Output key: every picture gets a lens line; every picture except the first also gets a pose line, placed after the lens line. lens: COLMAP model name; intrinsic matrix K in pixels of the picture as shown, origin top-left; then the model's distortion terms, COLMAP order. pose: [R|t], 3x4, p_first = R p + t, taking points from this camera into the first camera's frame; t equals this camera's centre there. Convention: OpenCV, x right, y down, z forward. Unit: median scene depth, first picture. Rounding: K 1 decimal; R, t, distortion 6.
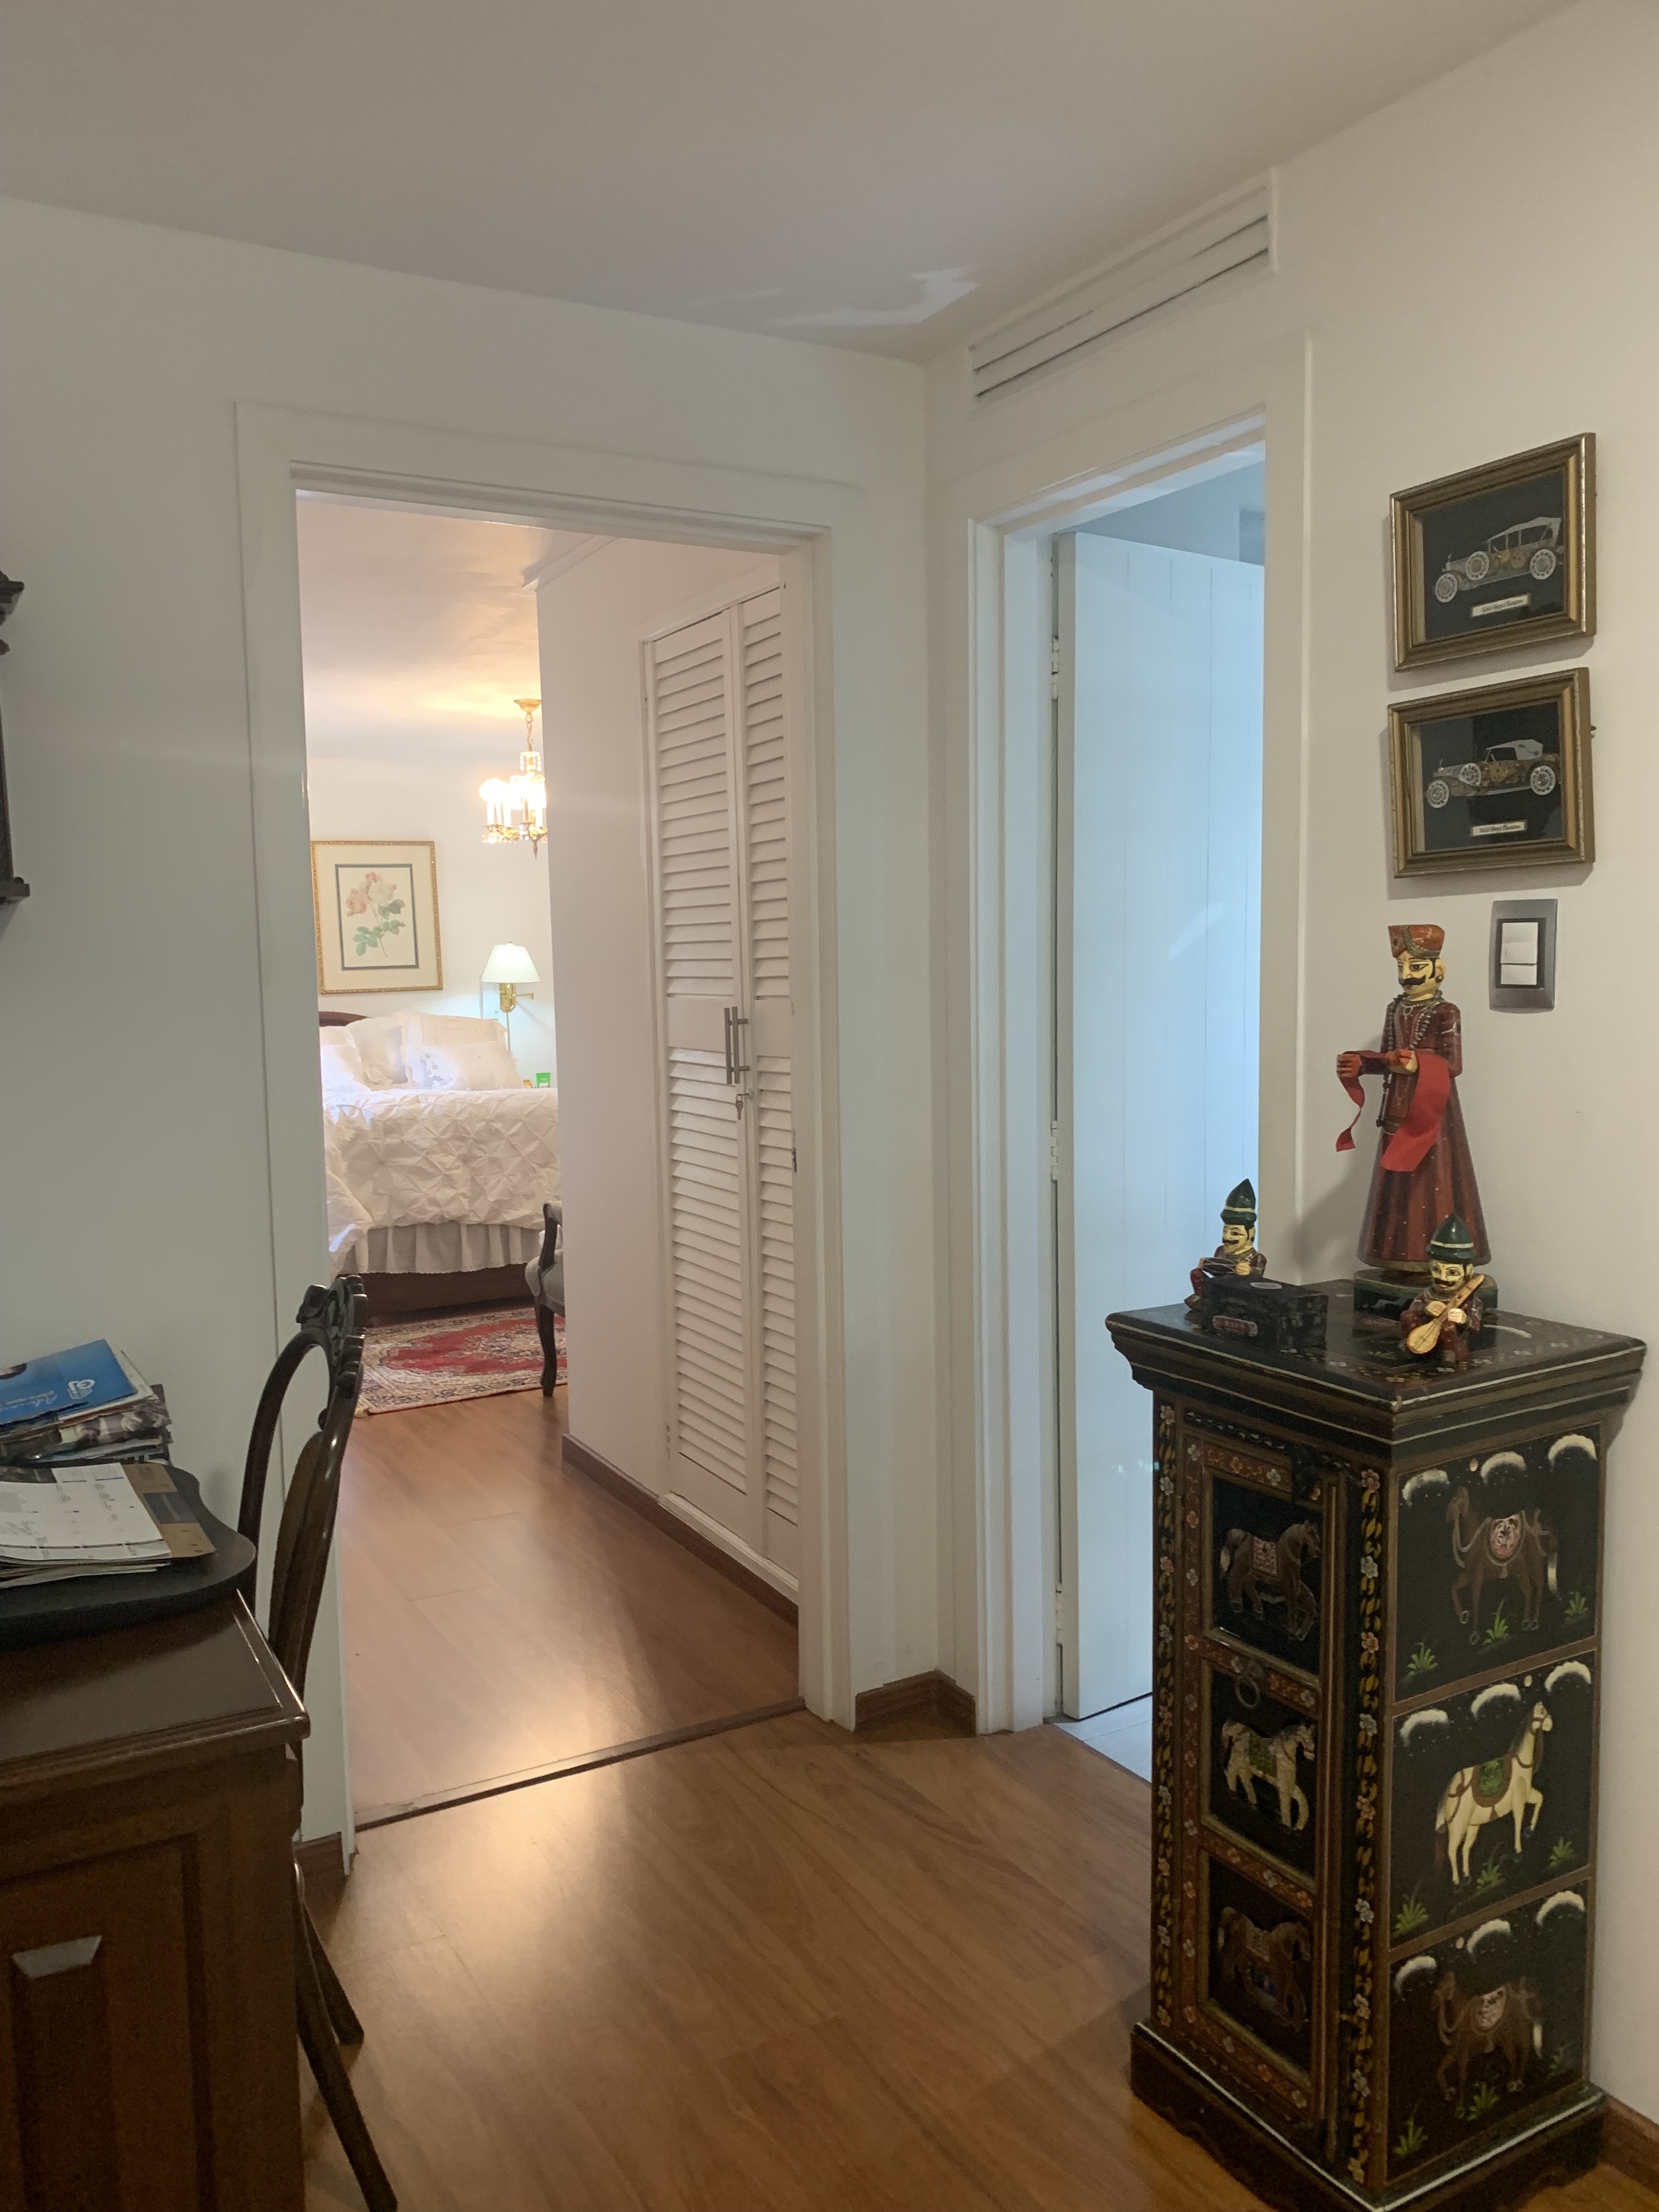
lens RADIAL K [[1680.2, 0, 848.4], [0, 1680.2, 1136.8], [0, 0, 1]] dist [0.129367, -0.263430]
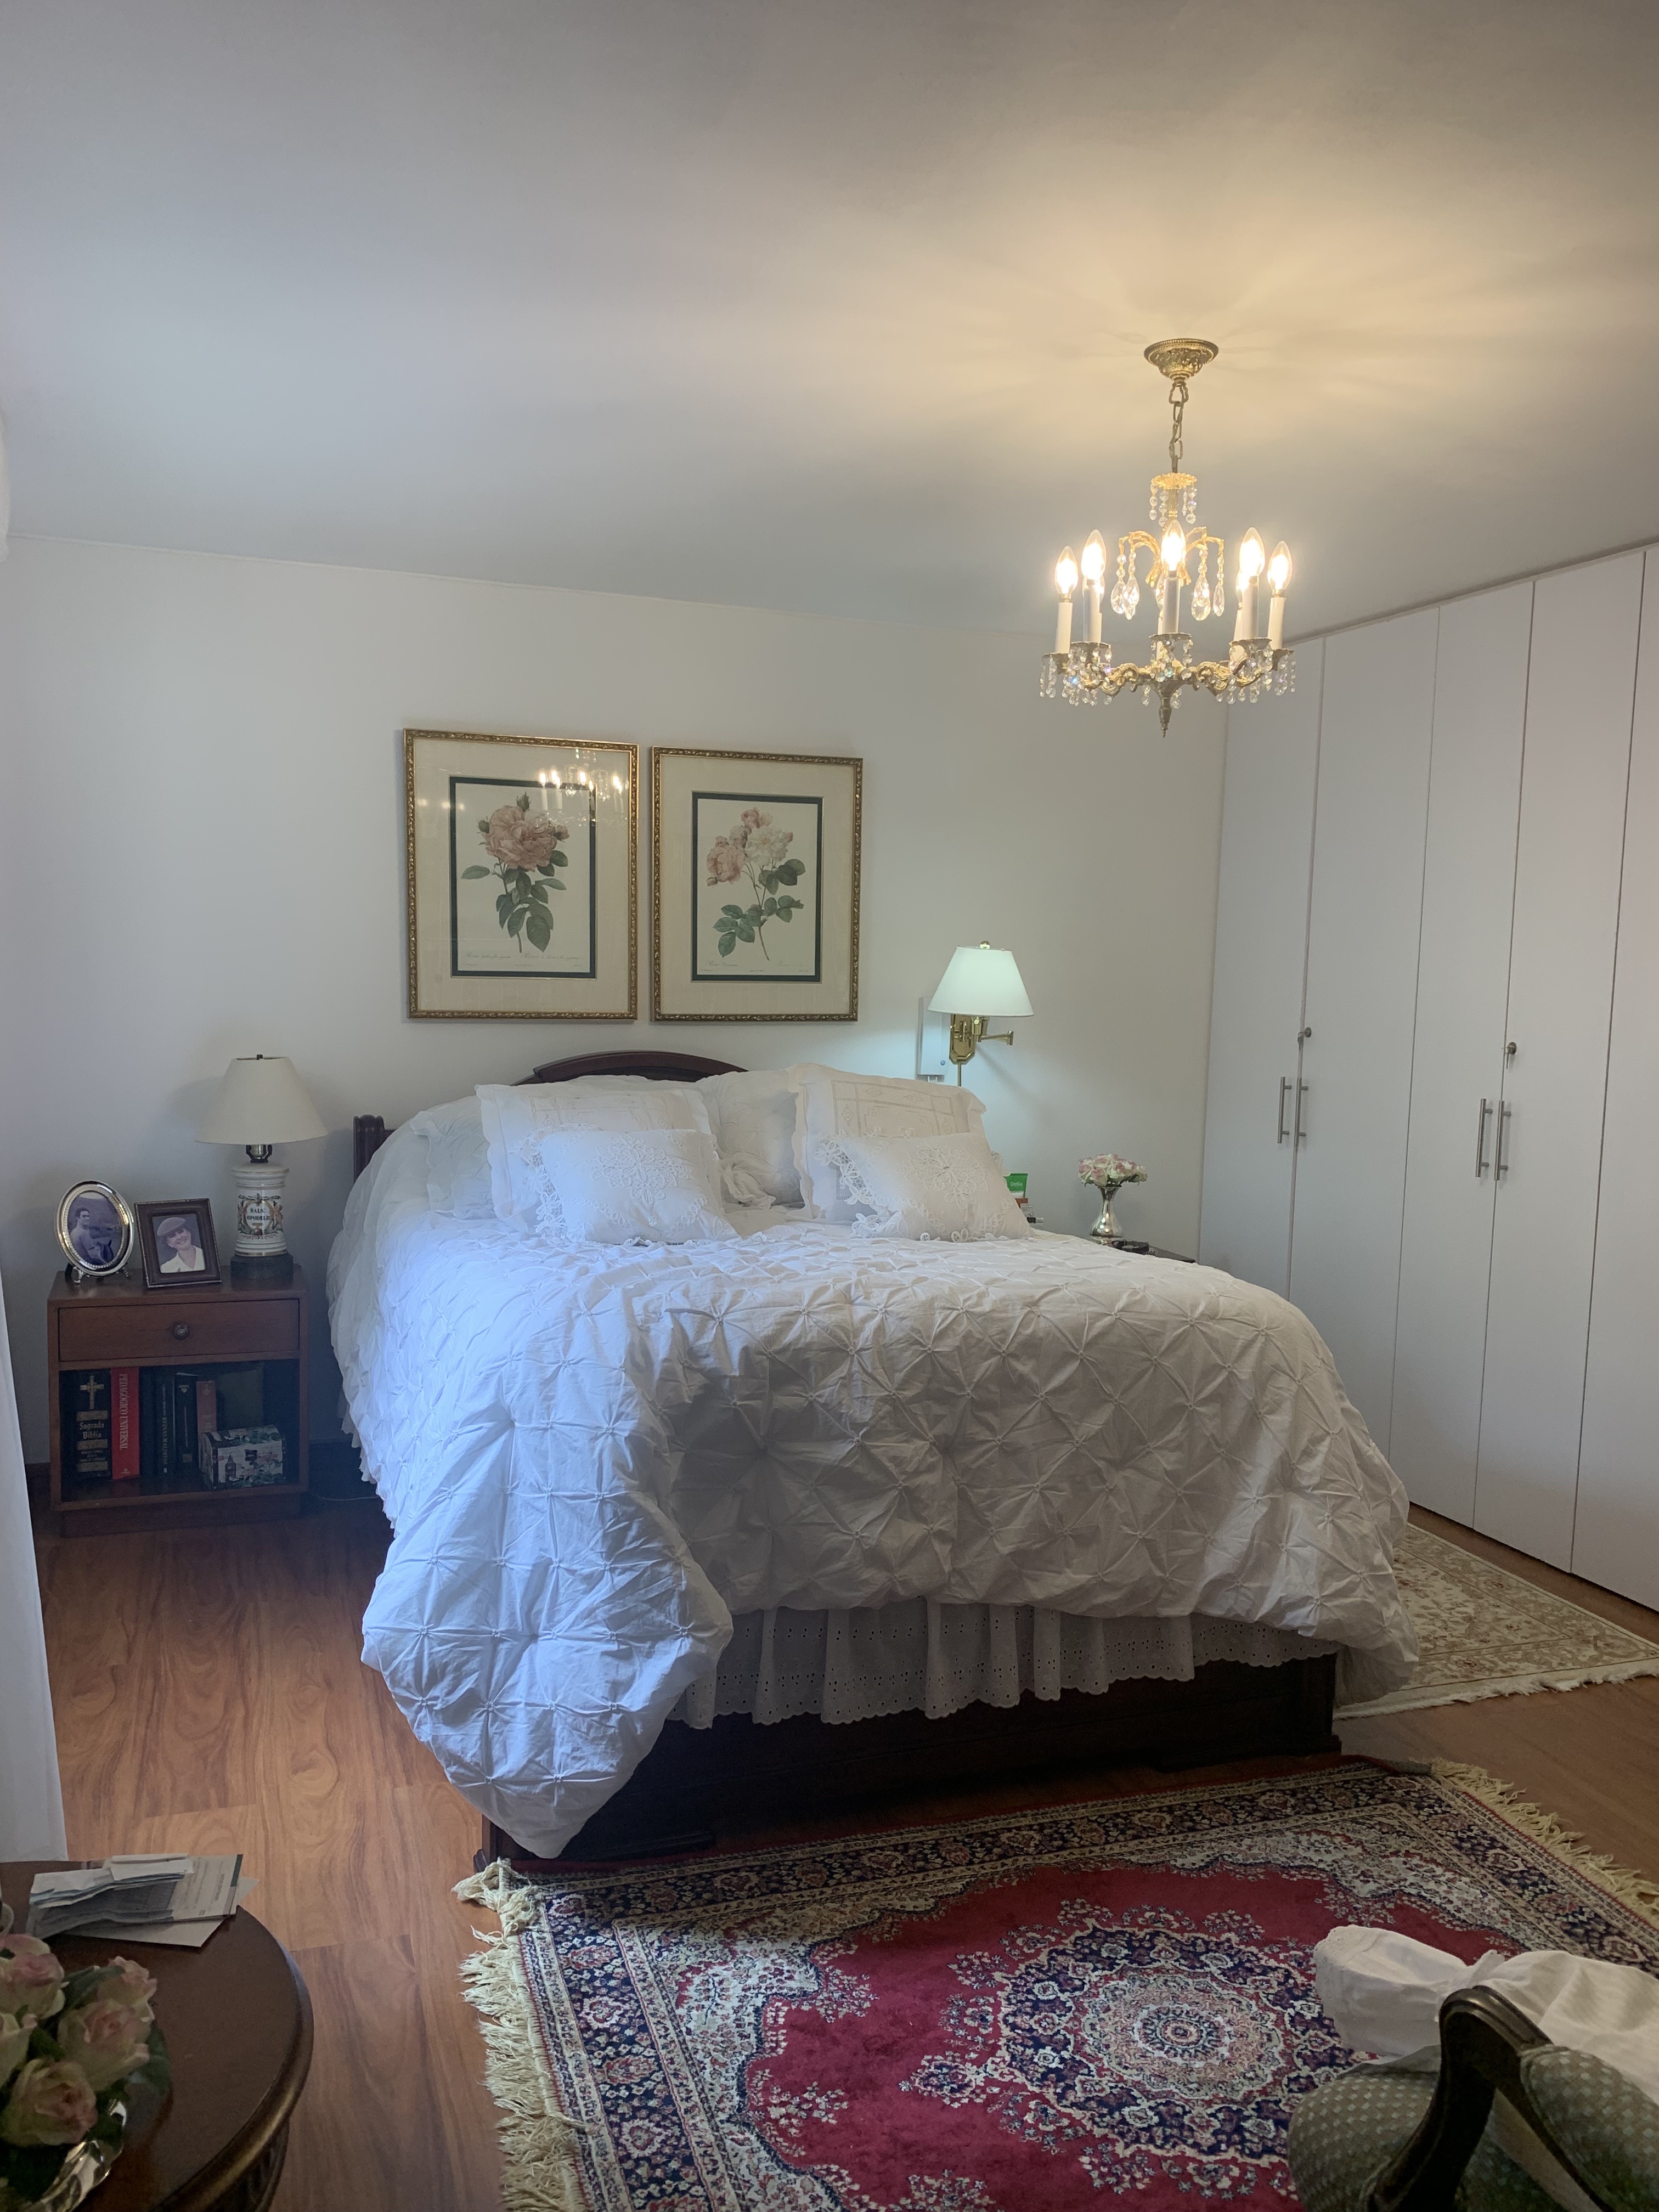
lens RADIAL K [[1680.2, 0, 848.4], [0, 1680.2, 1136.8], [0, 0, 1]] dist [0.129367, -0.263430]
pose [[0.980988, 0.062040, -0.183887, -0.175893], [-0.063402, 0.997987, -0.001529, -0.060579], [0.183422, 0.013158, 0.982946, 0.572690]]
